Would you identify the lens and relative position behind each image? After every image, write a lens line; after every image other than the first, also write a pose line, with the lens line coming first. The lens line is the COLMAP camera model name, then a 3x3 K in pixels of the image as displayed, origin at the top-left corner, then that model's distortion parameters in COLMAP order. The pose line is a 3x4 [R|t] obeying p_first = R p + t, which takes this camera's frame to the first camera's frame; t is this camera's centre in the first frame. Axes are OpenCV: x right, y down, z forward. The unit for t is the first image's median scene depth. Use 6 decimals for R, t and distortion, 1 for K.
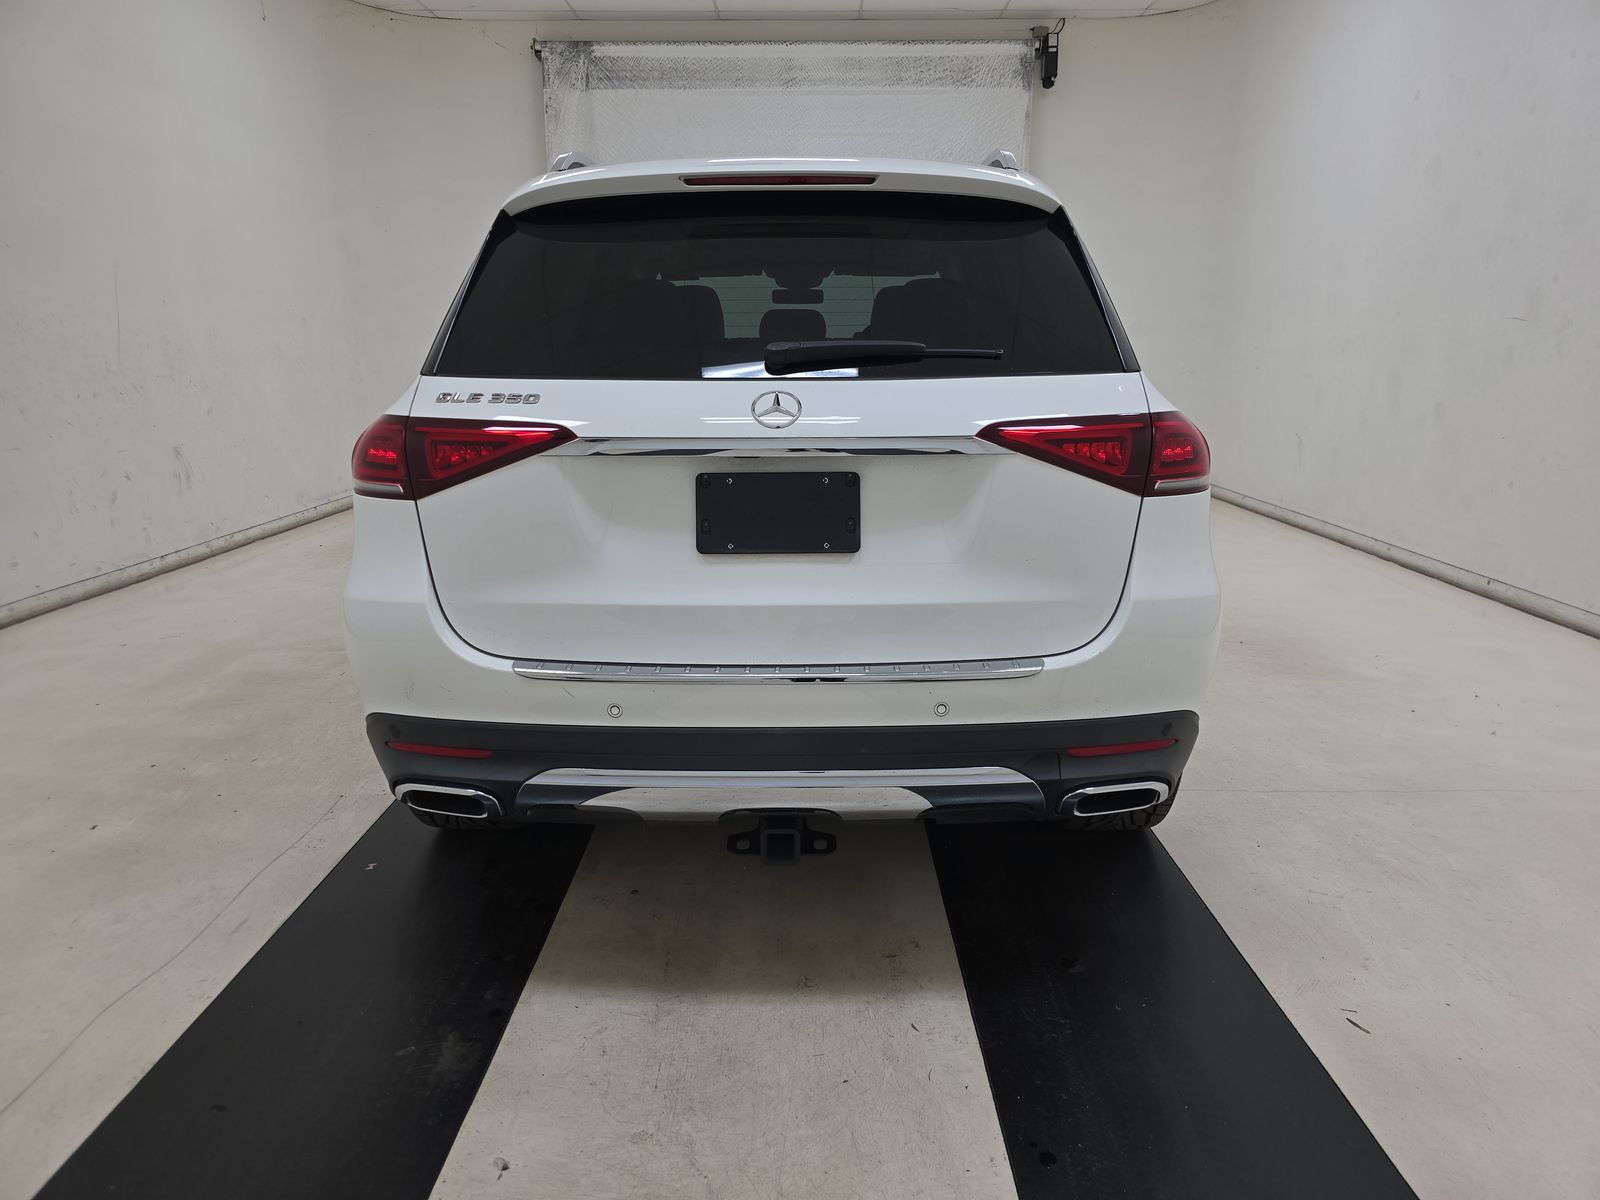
lens RADIAL K [[1108.5, 0, 816.4], [0, 1108.5, 600.0], [0, 0, 1]] dist [0.037337, -0.026538]
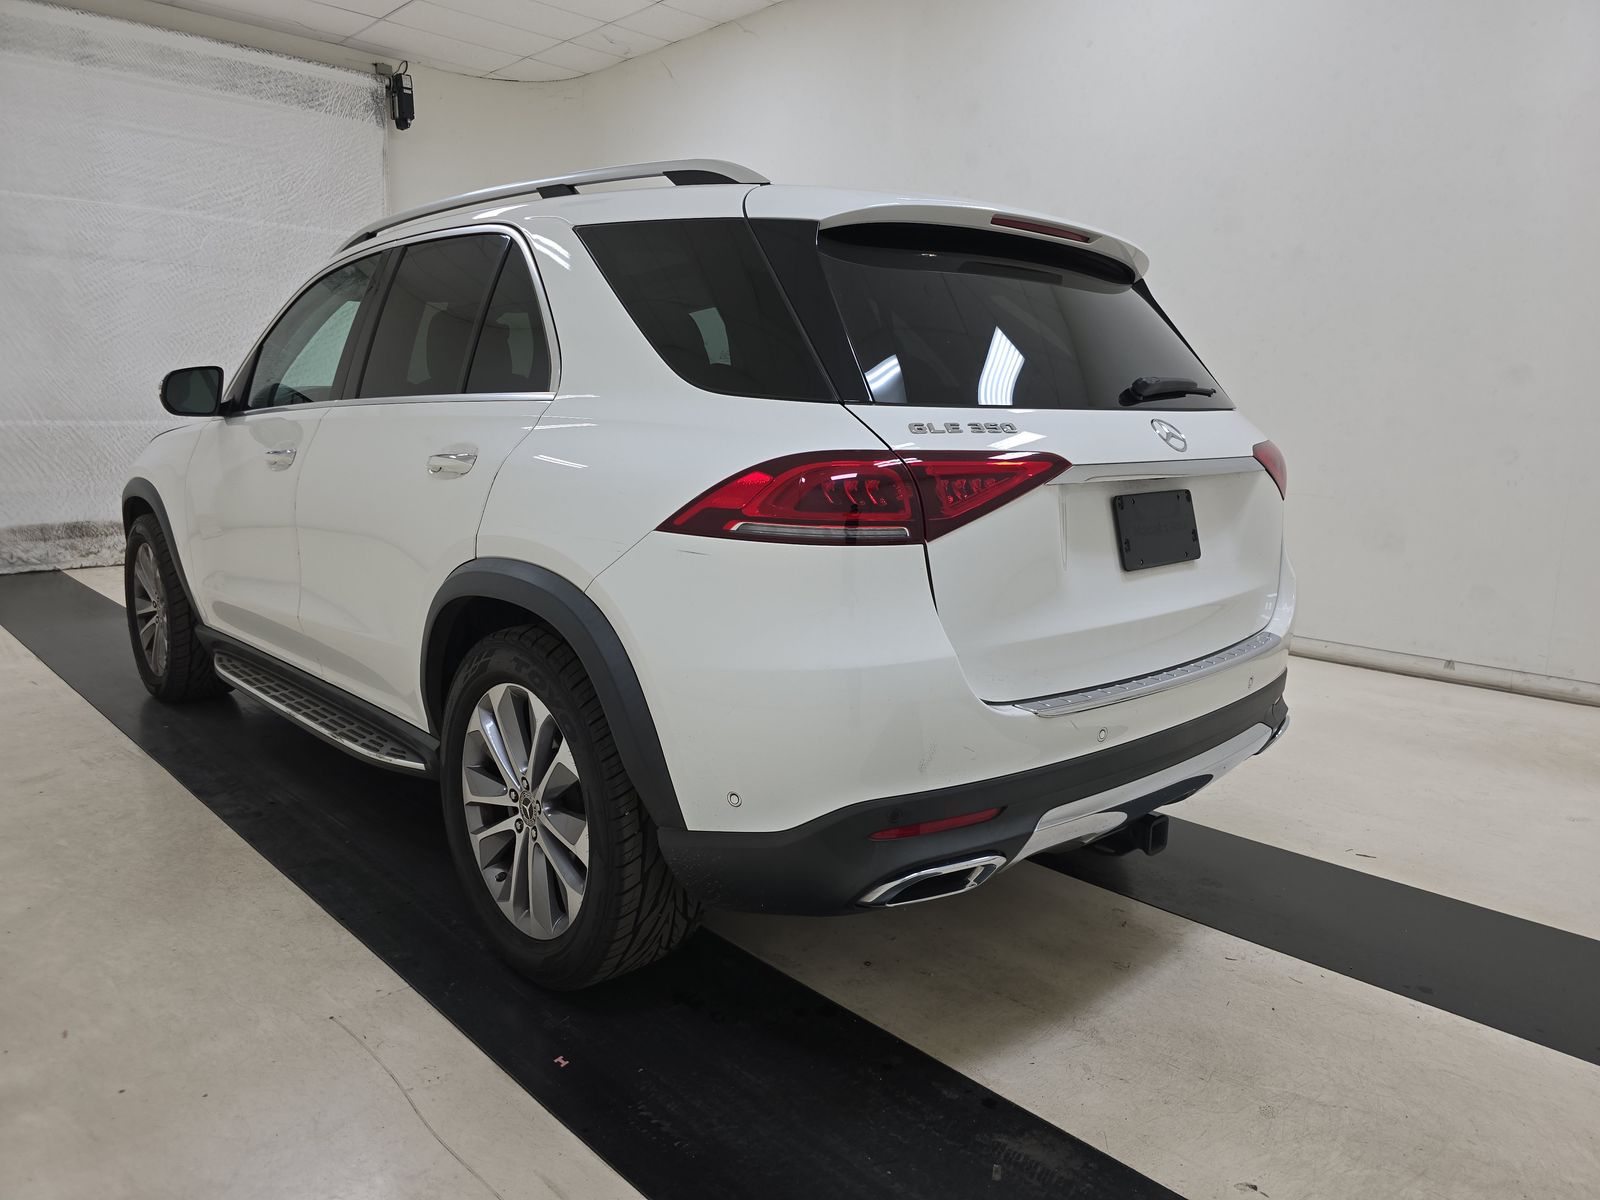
lens RADIAL K [[1108.5, 0, 811.8], [0, 1108.5, 593.6], [0, 0, 1]] dist [0.037337, -0.026538]
pose [[0.710617, -0.103276, 0.695958, -0.255313], [0.141392, 0.989950, 0.002532, -0.015980], [-0.689225, 0.096604, 0.718078, 0.107027]]
